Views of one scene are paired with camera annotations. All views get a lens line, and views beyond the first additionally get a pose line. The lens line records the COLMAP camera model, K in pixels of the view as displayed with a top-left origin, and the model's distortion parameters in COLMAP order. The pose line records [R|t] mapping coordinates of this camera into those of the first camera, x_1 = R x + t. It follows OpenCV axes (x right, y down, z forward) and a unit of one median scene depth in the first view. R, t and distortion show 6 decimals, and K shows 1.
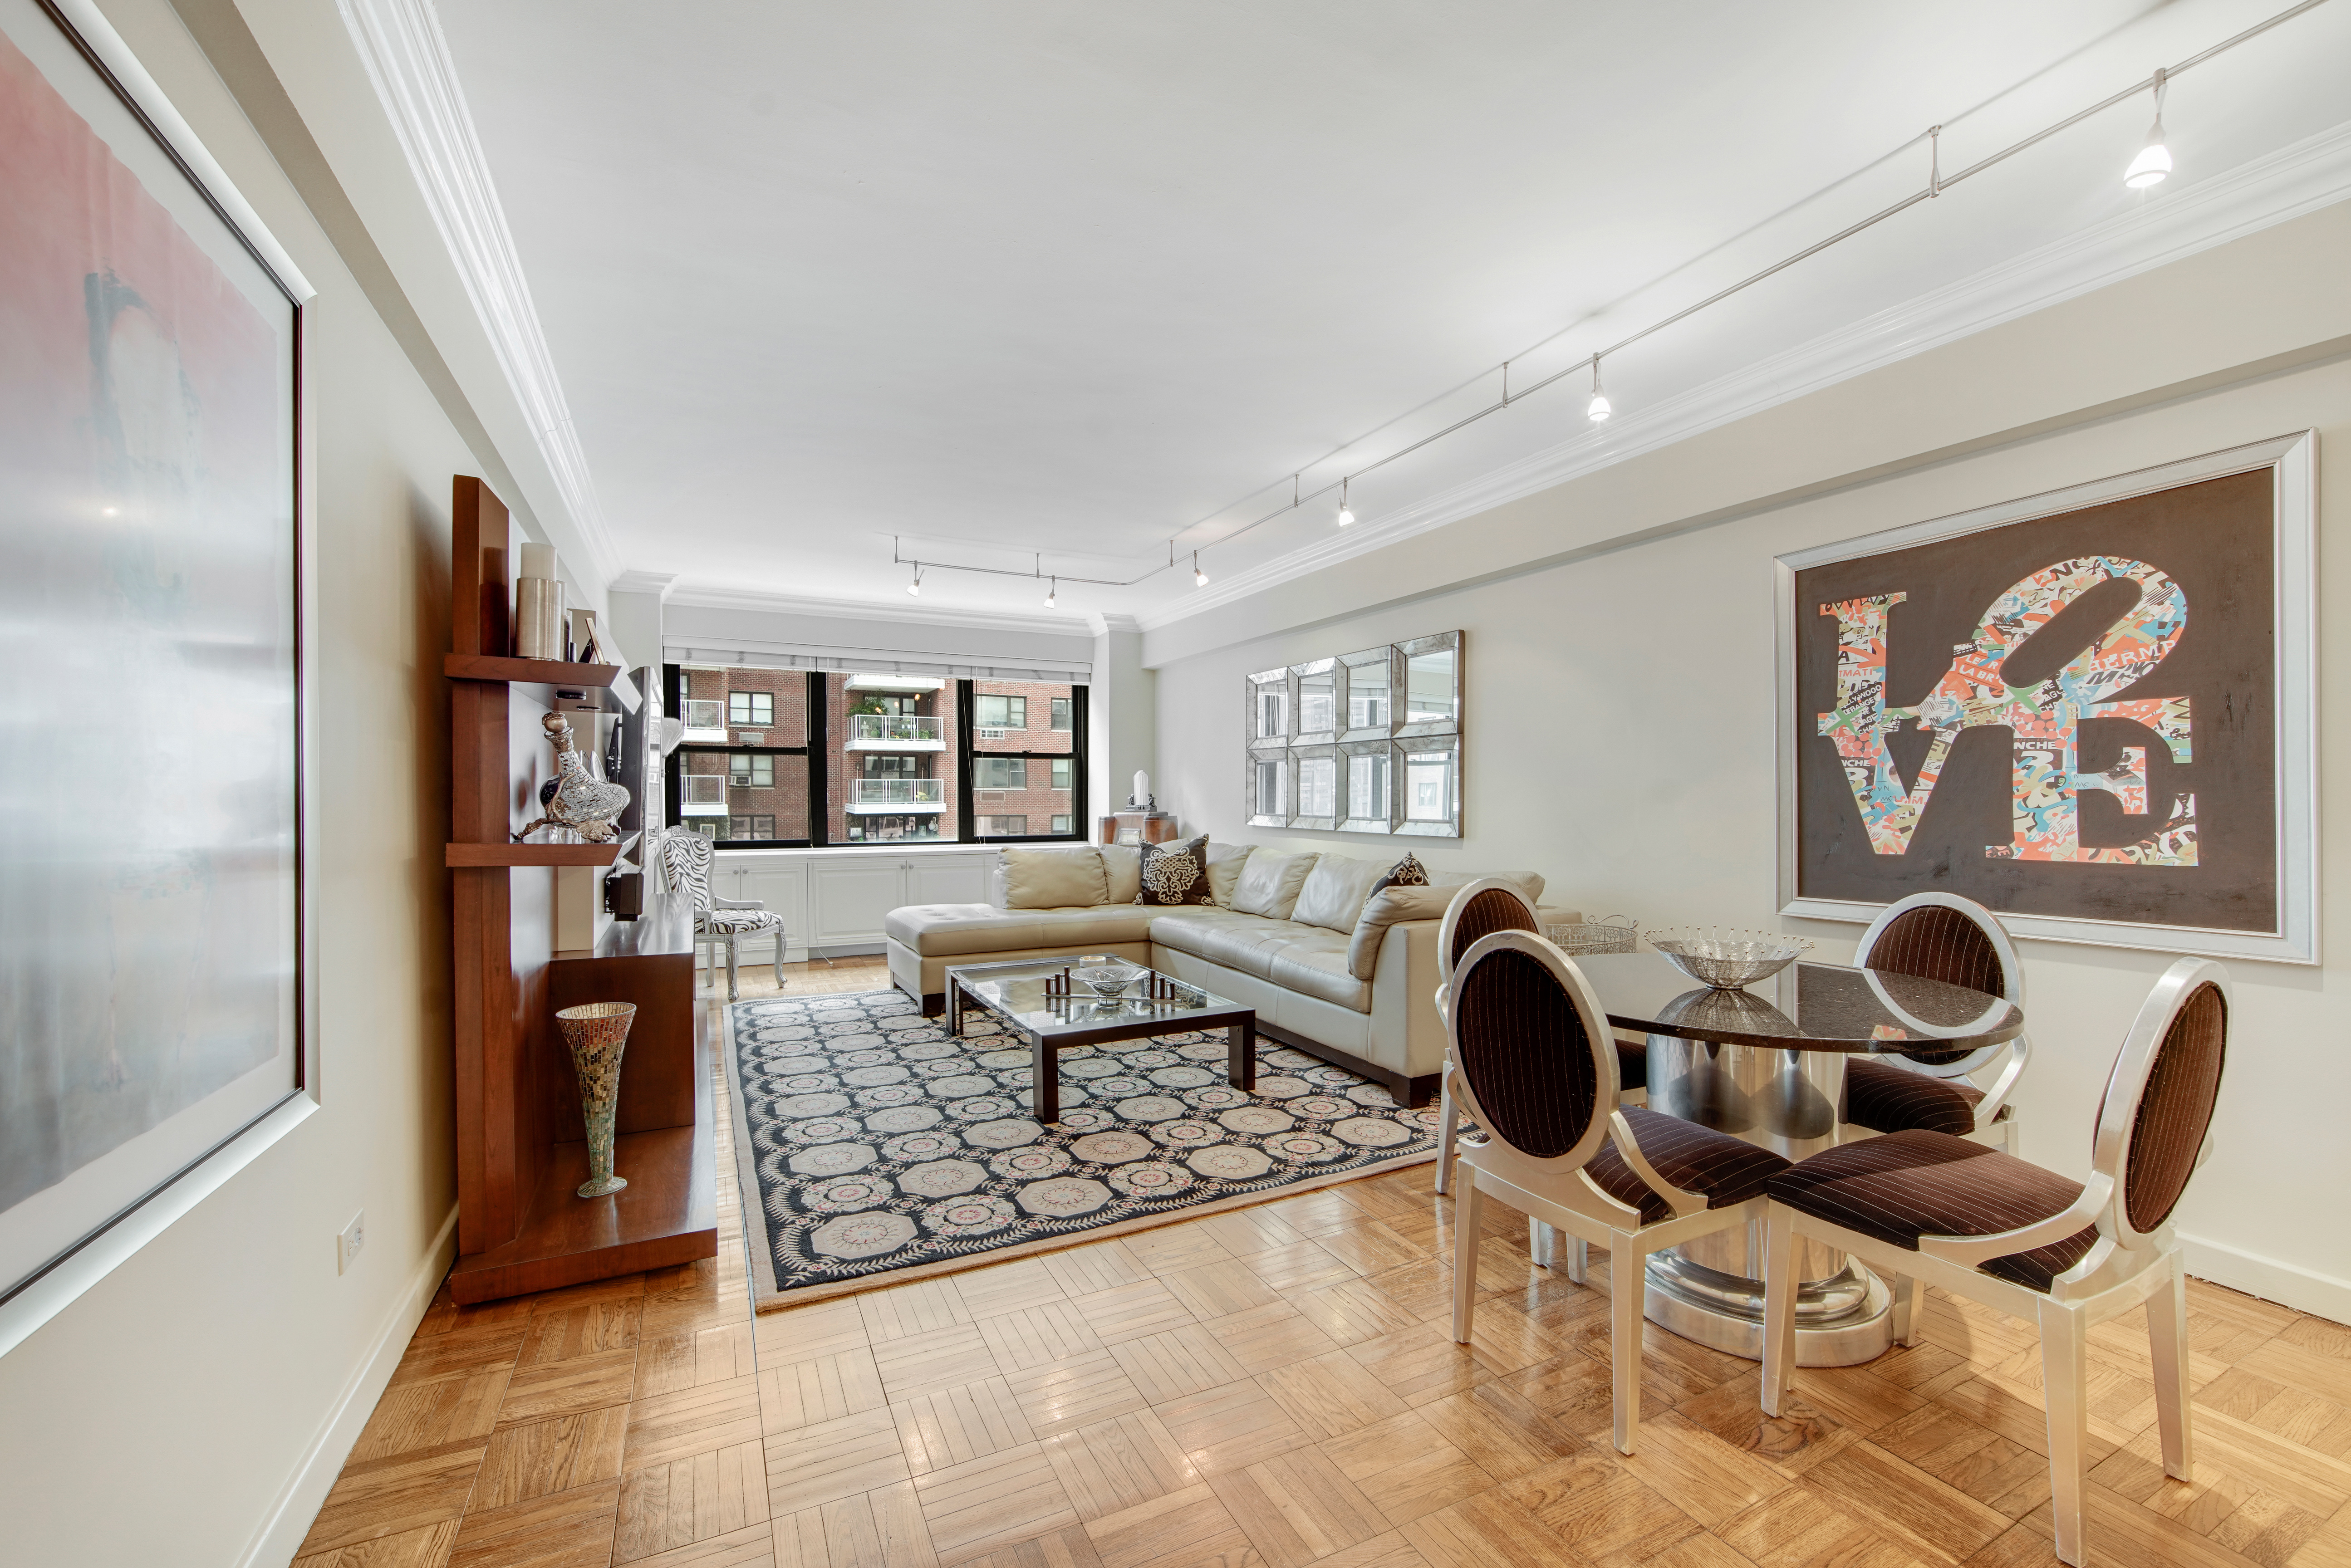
lens RADIAL K [[944.1, 0, 1171.8], [0, 944.1, 790.7], [0, 0, 1]] dist [-0.002912, 0.000261]
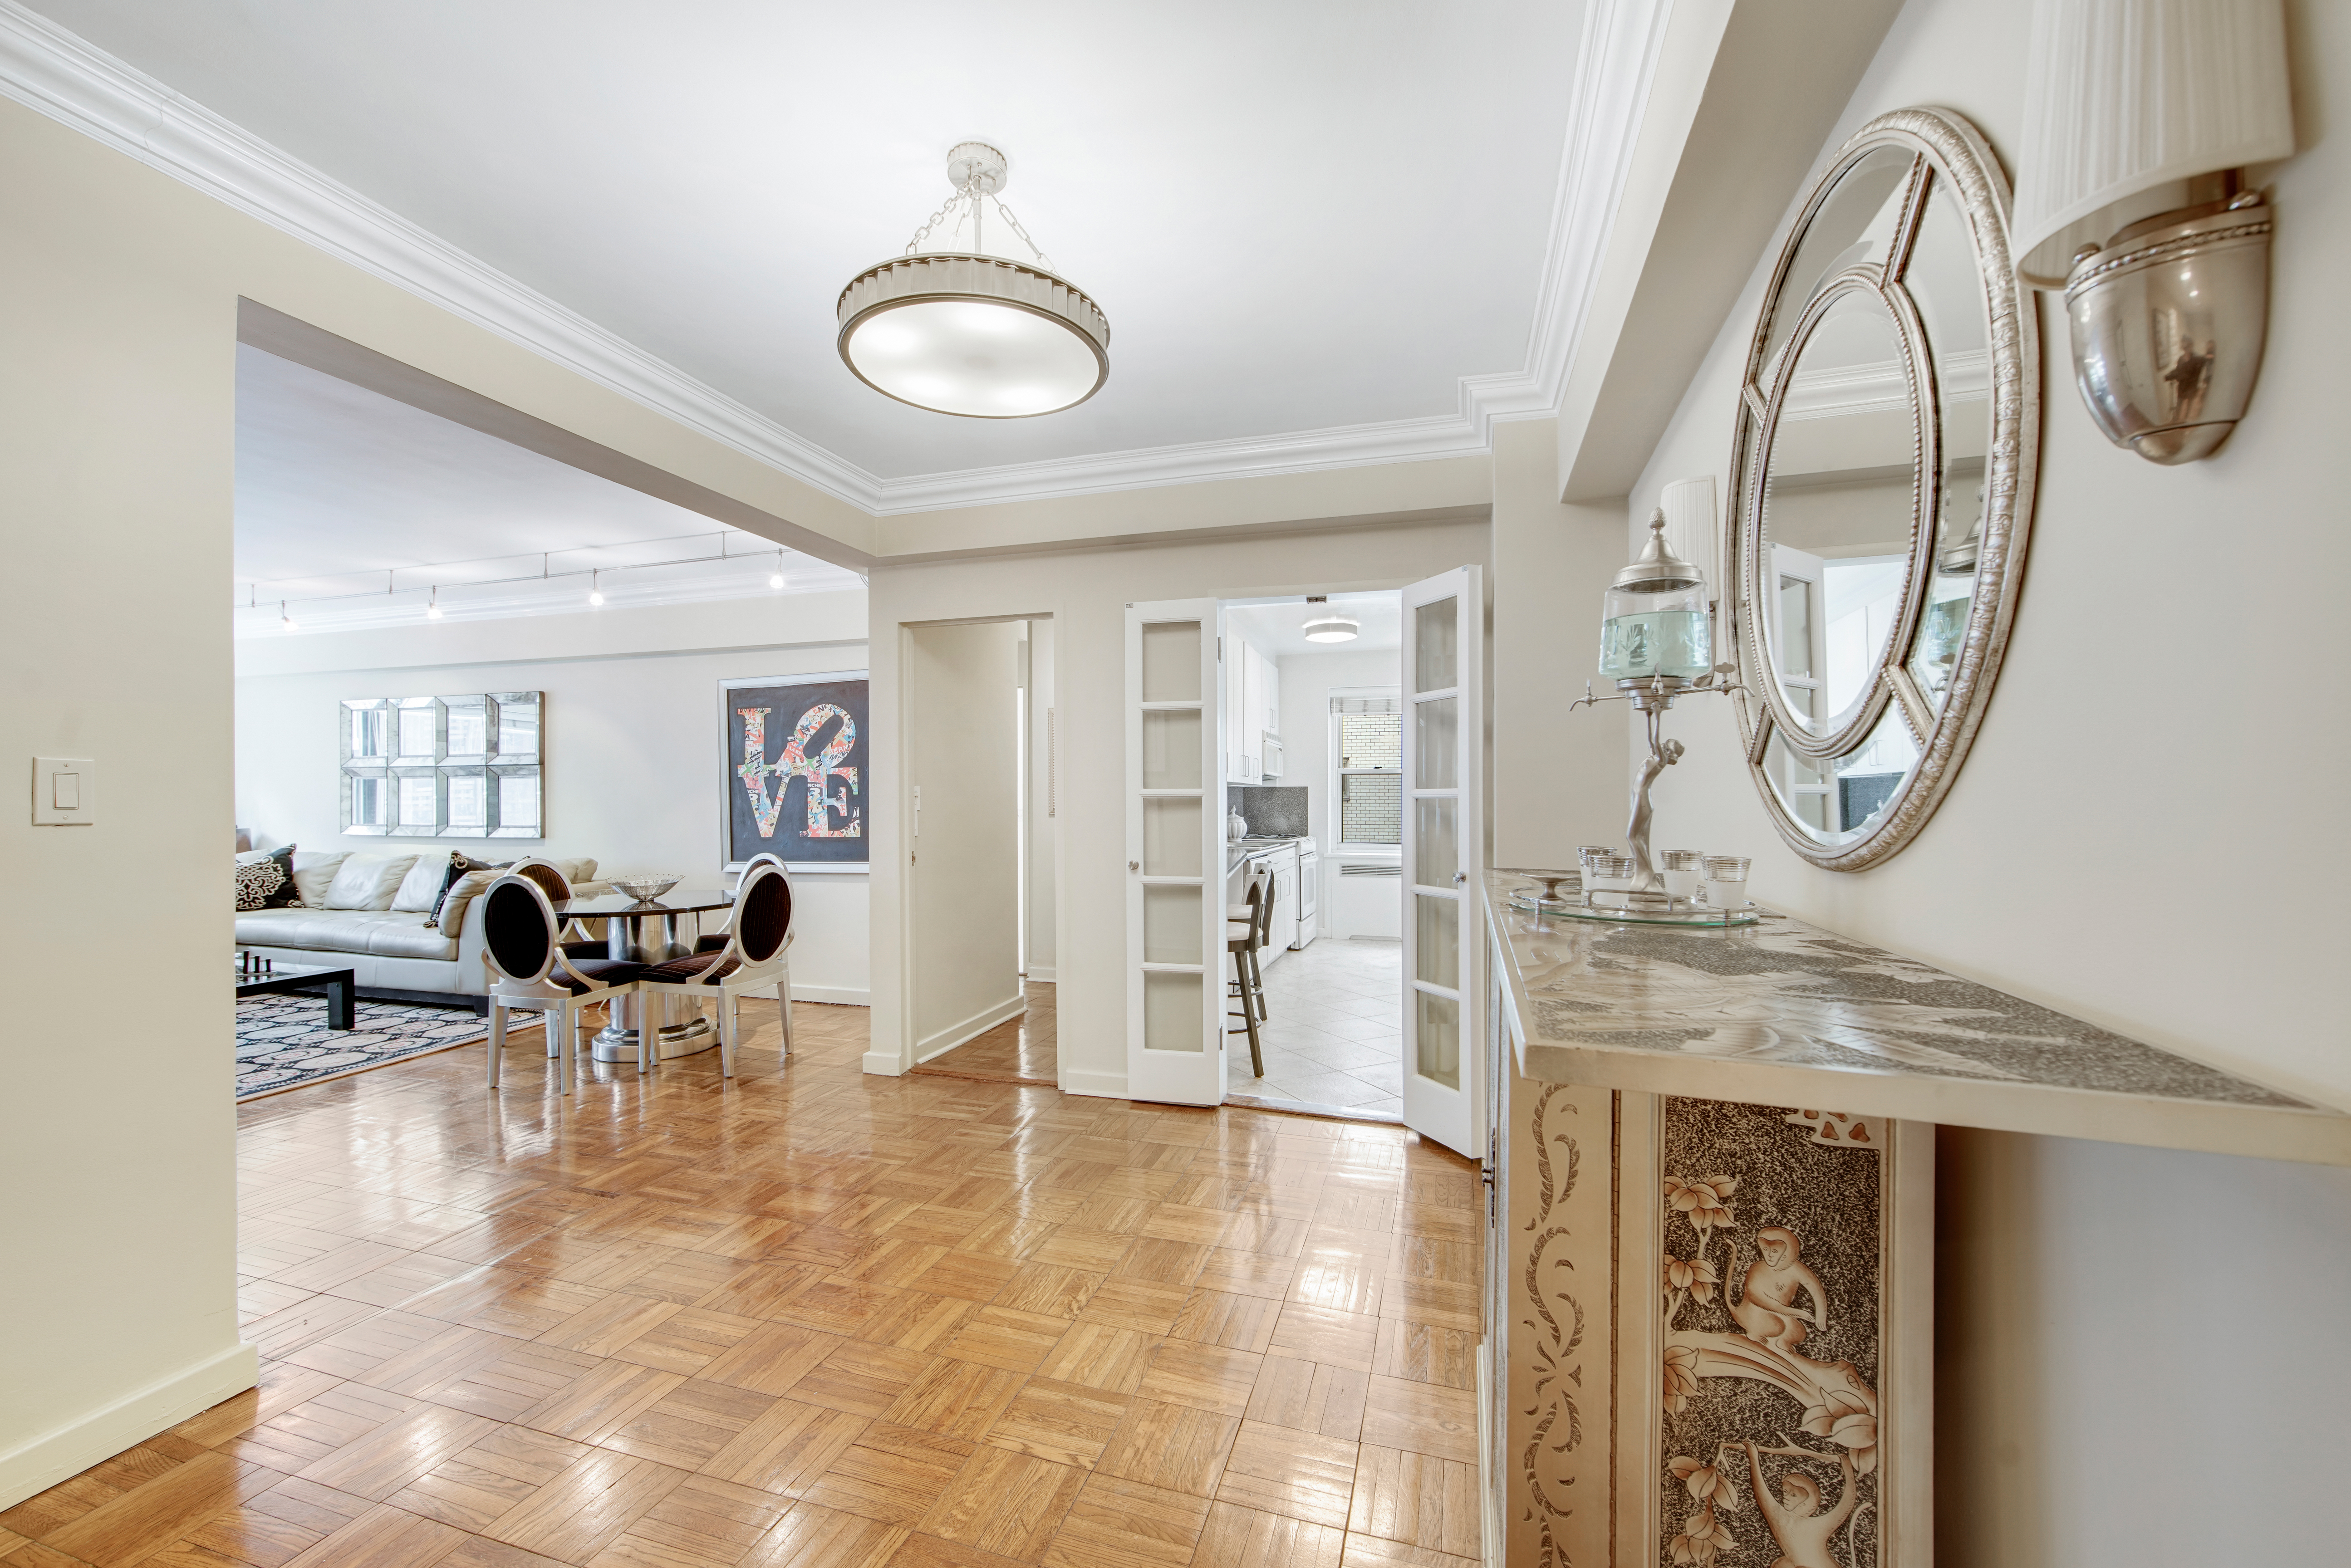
lens RADIAL K [[944.1, 0, 1165.2], [0, 944.1, 801.7], [0, 0, 1]] dist [-0.002912, 0.000261]
pose [[0.694265, -0.006226, 0.719693, -0.093054], [0.000088, 0.999963, 0.008565, -0.023835], [-0.719720, -0.005883, 0.694240, -0.958055]]
